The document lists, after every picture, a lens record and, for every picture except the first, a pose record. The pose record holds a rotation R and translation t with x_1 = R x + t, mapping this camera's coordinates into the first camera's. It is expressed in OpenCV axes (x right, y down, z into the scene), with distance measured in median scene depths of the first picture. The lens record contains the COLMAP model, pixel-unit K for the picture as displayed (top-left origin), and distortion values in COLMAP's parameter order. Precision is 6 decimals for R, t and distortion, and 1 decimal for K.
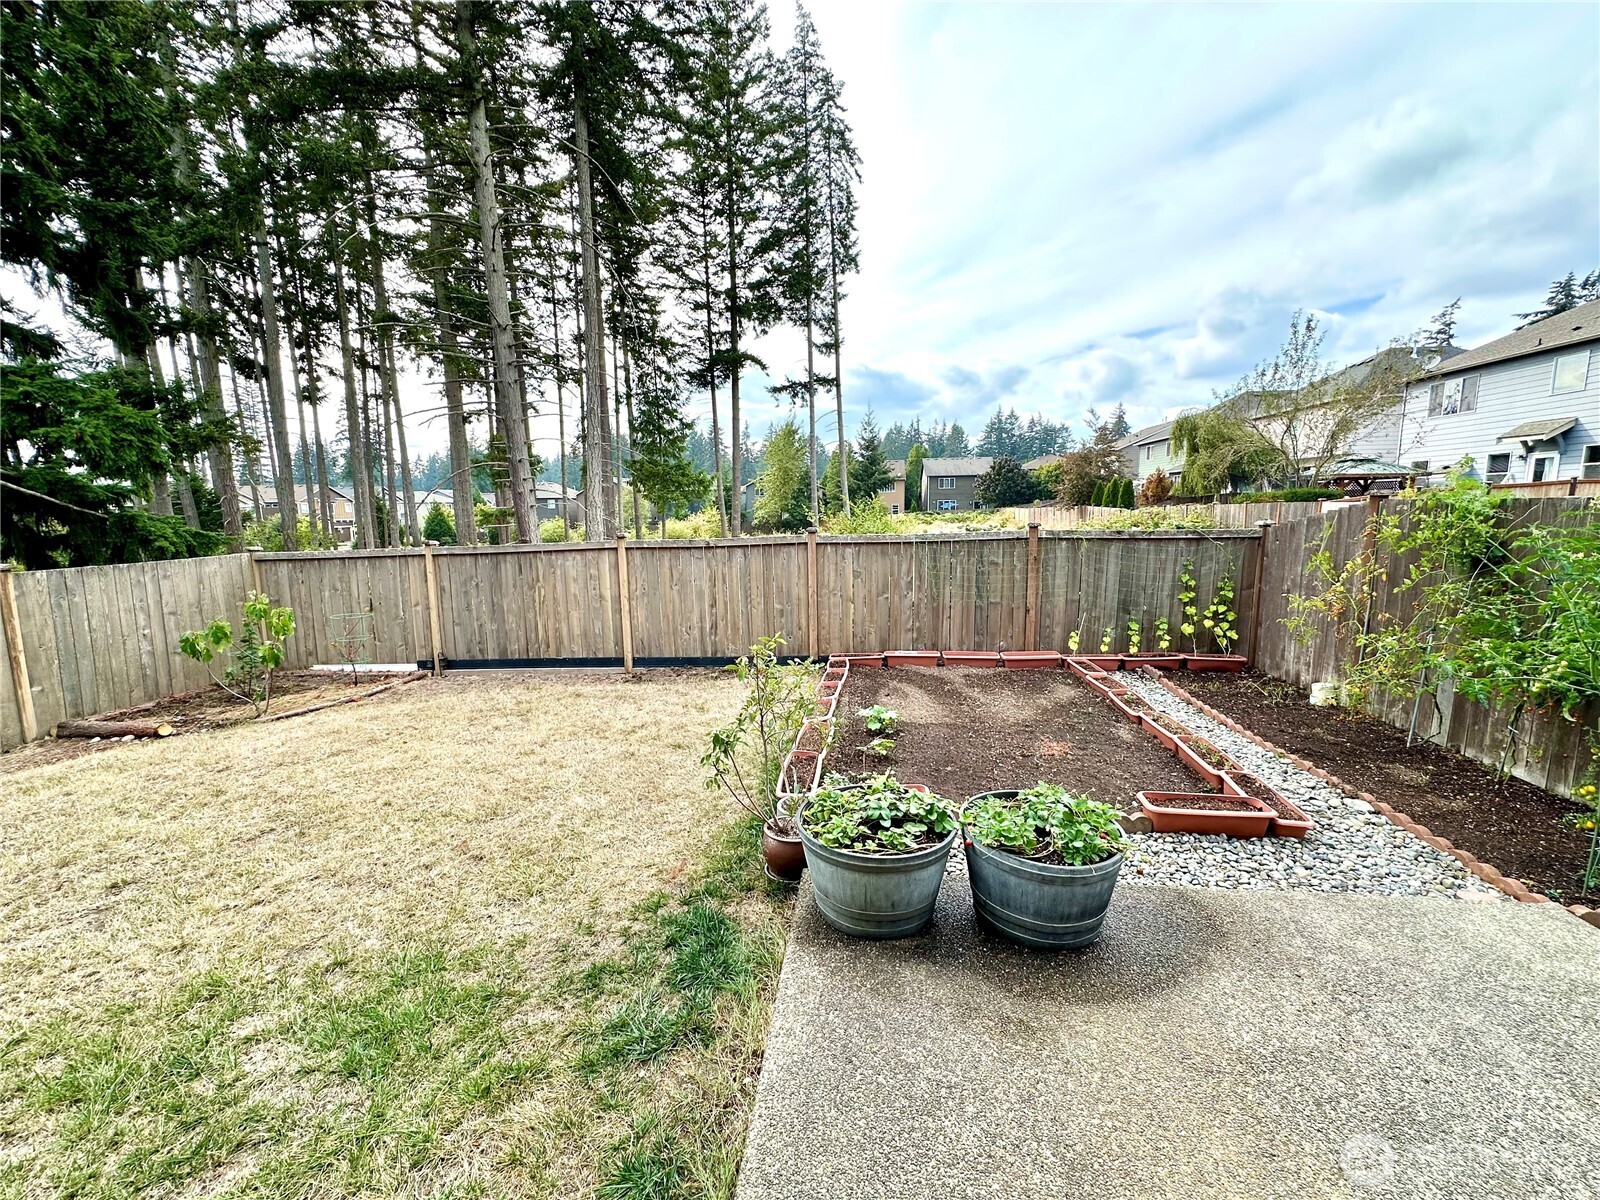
lens RADIAL K [[638.6, 0, 800.4], [0, 638.6, 599.8], [0, 0, 1]] dist [-0.002552, 0.000480]
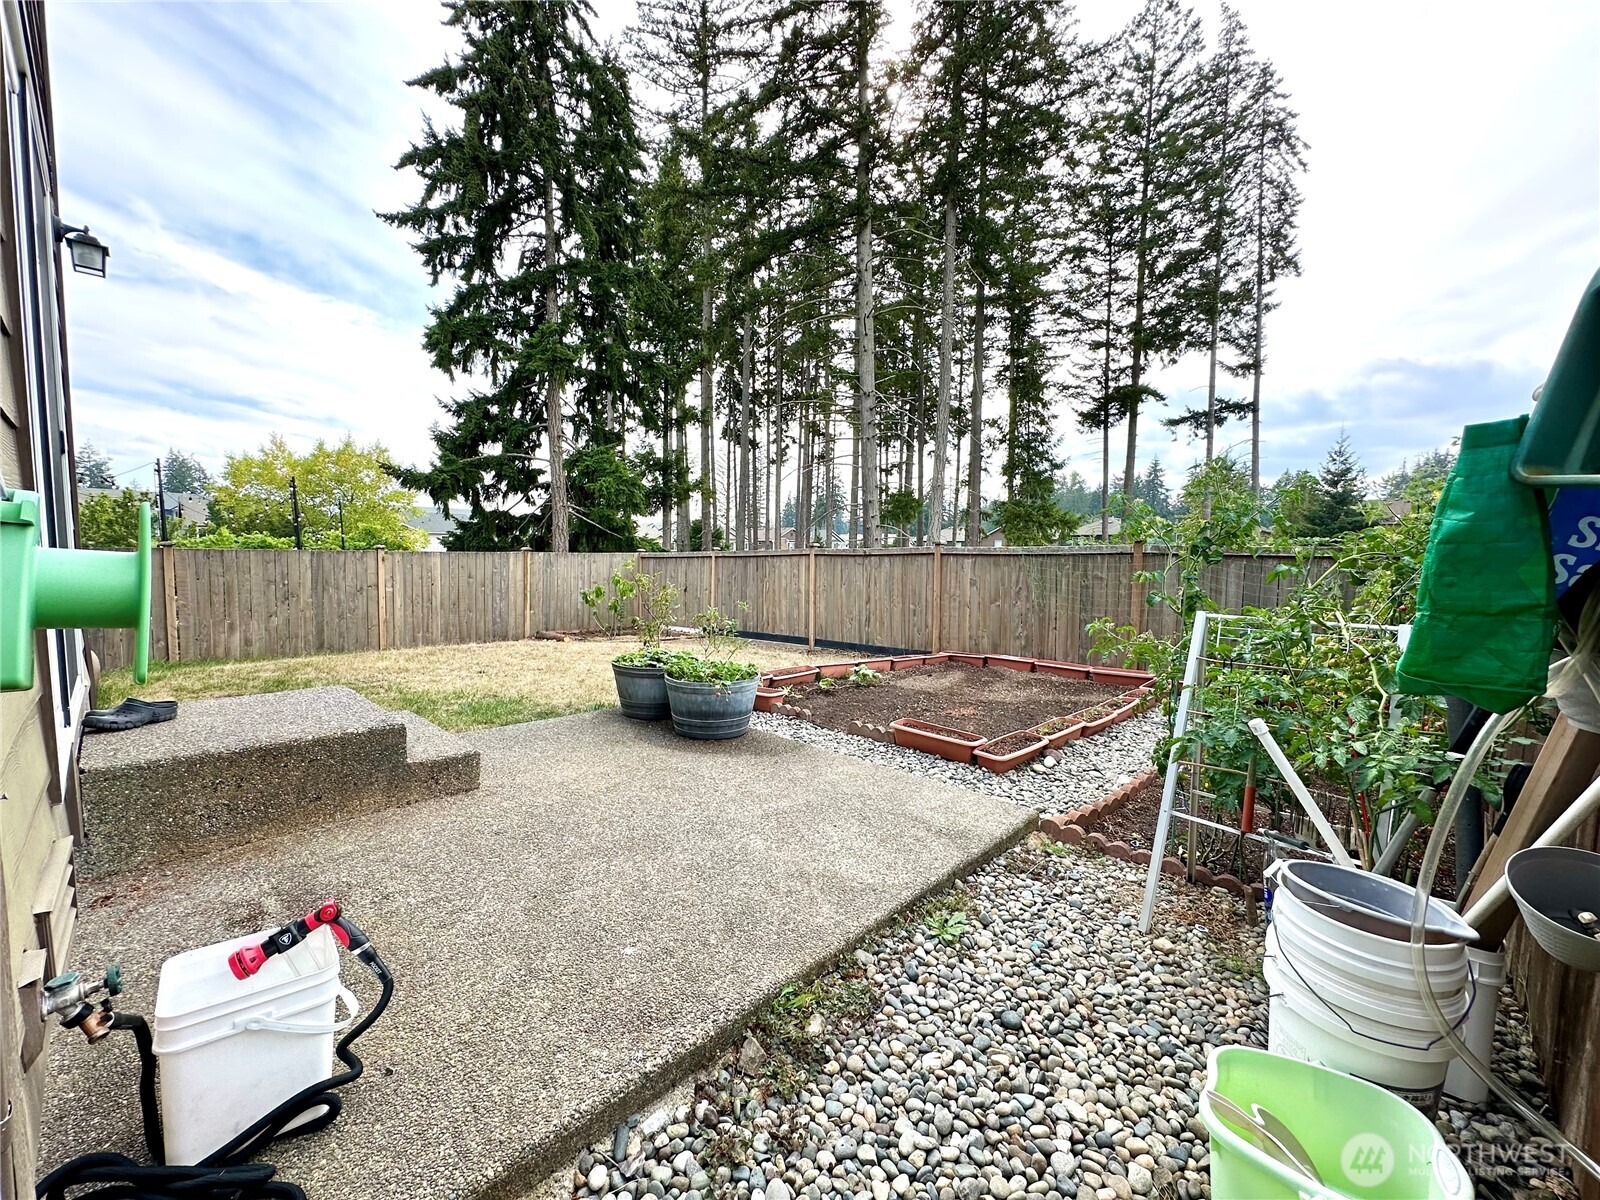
lens RADIAL K [[638.6, 0, 800.4], [0, 638.6, 599.8], [0, 0, 1]] dist [-0.002552, 0.000480]
pose [[0.800552, 0.071140, -0.595025, 0.514278], [-0.113557, 0.992947, -0.034066, 0.062968], [0.588405, 0.094841, 0.802985, -0.074696]]
